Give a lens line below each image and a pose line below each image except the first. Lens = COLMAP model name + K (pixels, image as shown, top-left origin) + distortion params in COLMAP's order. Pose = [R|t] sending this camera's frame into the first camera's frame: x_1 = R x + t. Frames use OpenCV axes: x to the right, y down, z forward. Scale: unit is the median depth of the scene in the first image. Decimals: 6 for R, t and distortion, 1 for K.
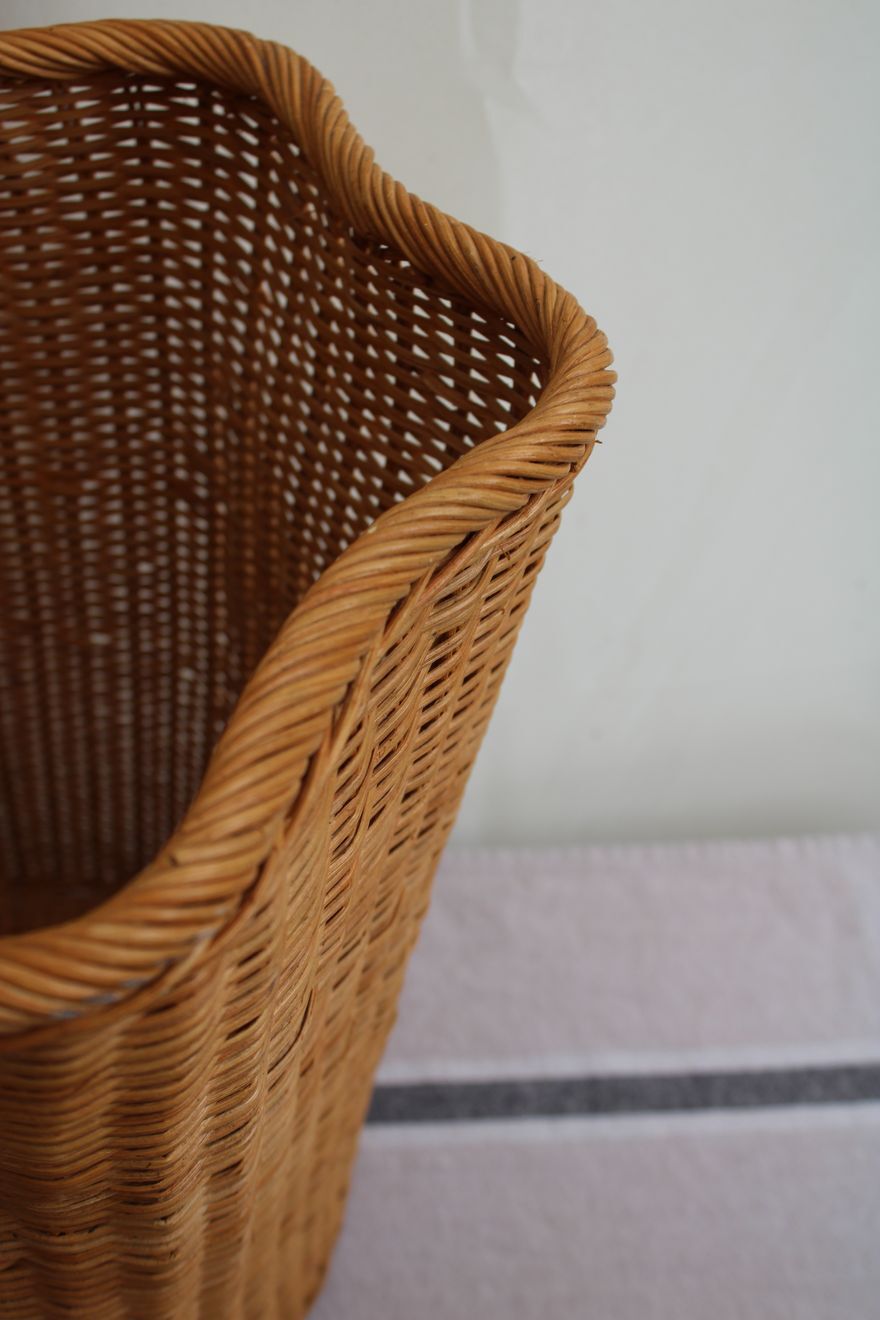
lens RADIAL K [[1676.5, 0, 429.0], [0, 1676.5, 658.9], [0, 0, 1]] dist [-0.057338, 0.000000]
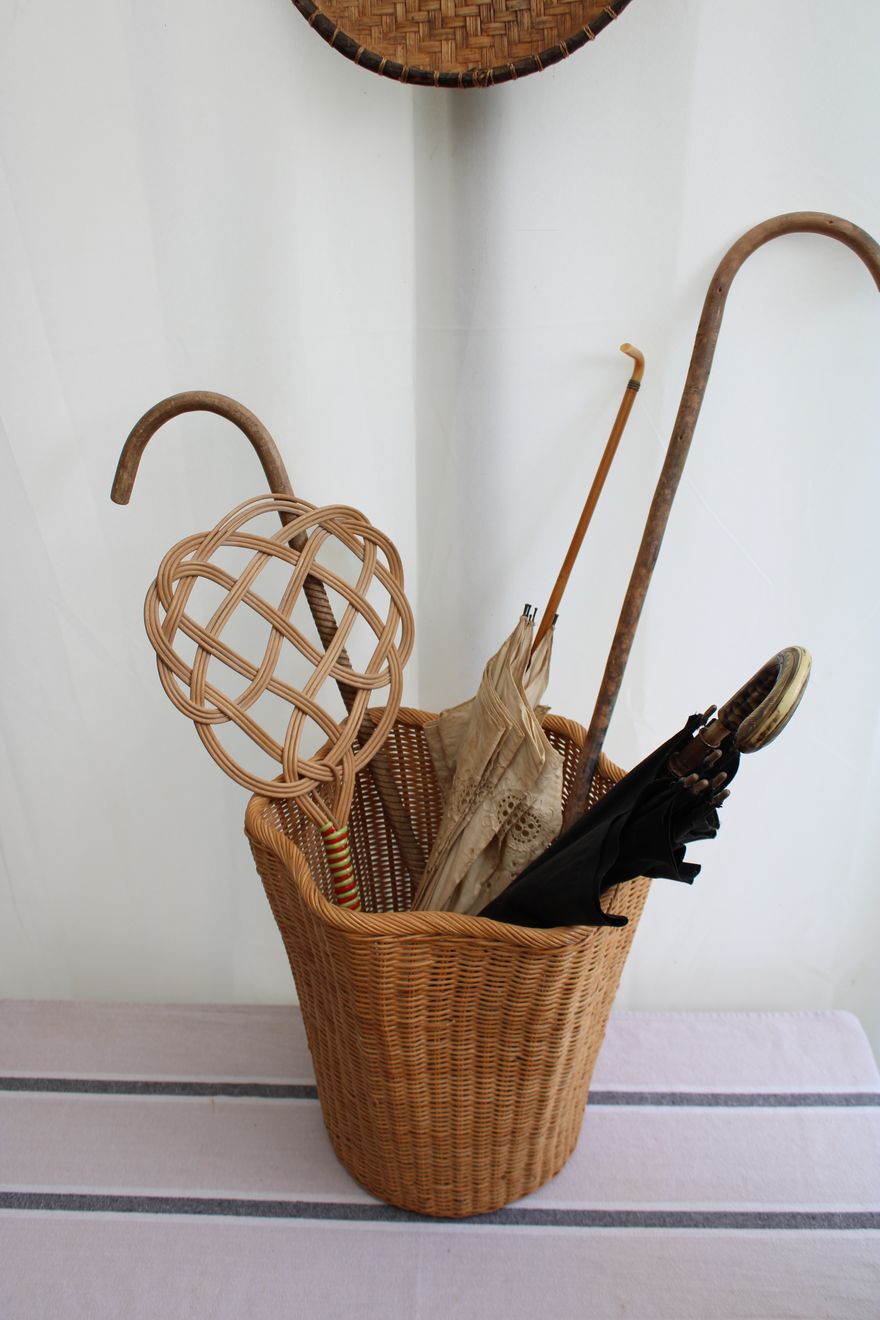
lens RADIAL K [[1259.6, 0, 417.4], [0, 1259.6, 654.1], [0, 0, 1]] dist [-0.125882, 0.000000]
pose [[0.996329, -0.005111, -0.085460, -0.172957], [-0.020870, 0.953601, -0.300348, 0.261012], [0.083030, 0.301028, 0.949994, -1.401119]]
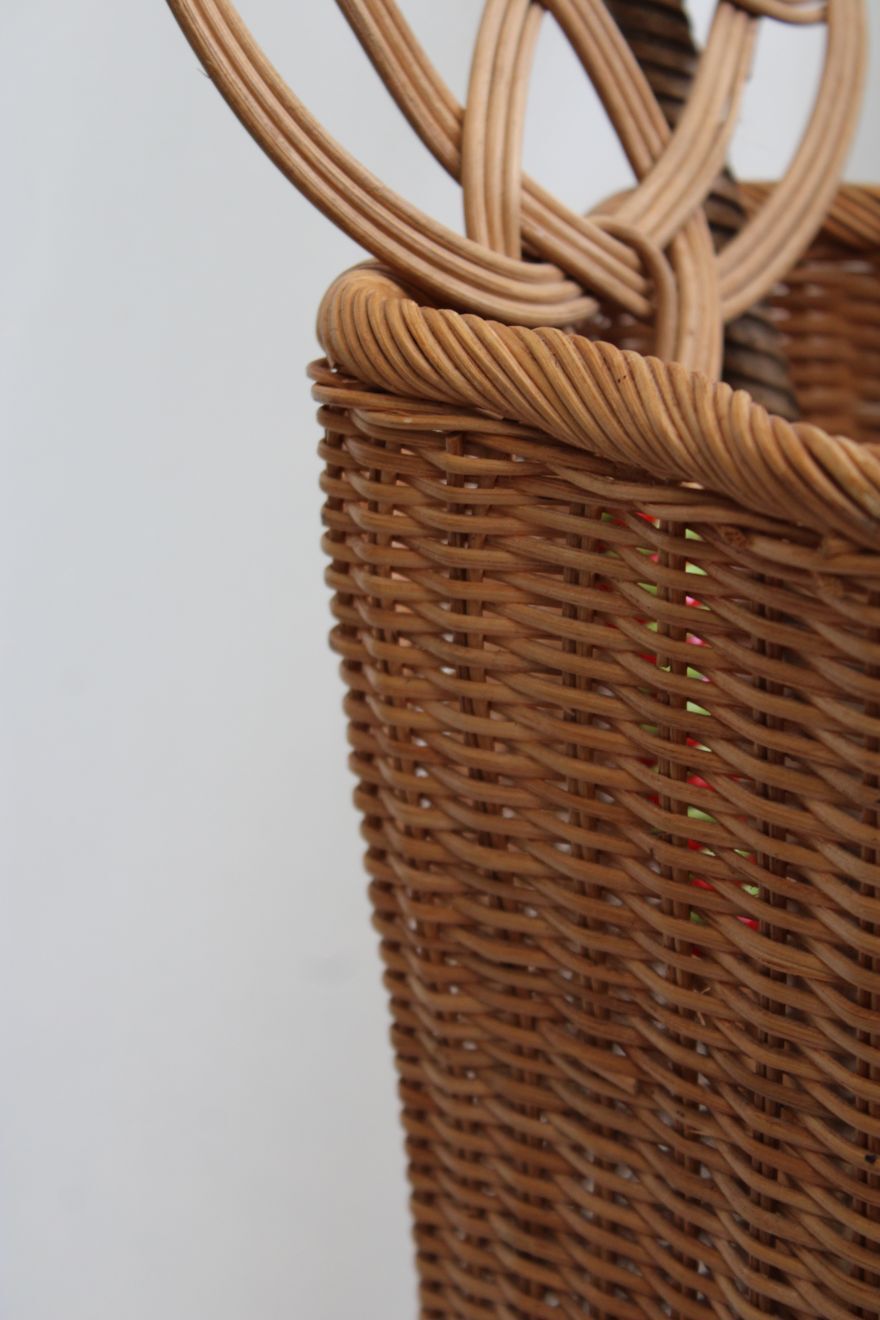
lens RADIAL K [[3061.4, 0, 437.3], [0, 3061.4, 654.5], [0, 0, 1]] dist [0.076402, 0.000000]
pose [[0.999090, 0.009655, 0.041534, -0.655614], [0.012438, 0.865682, -0.500440, 0.554377], [-0.040787, 0.500501, 0.864774, -0.215402]]
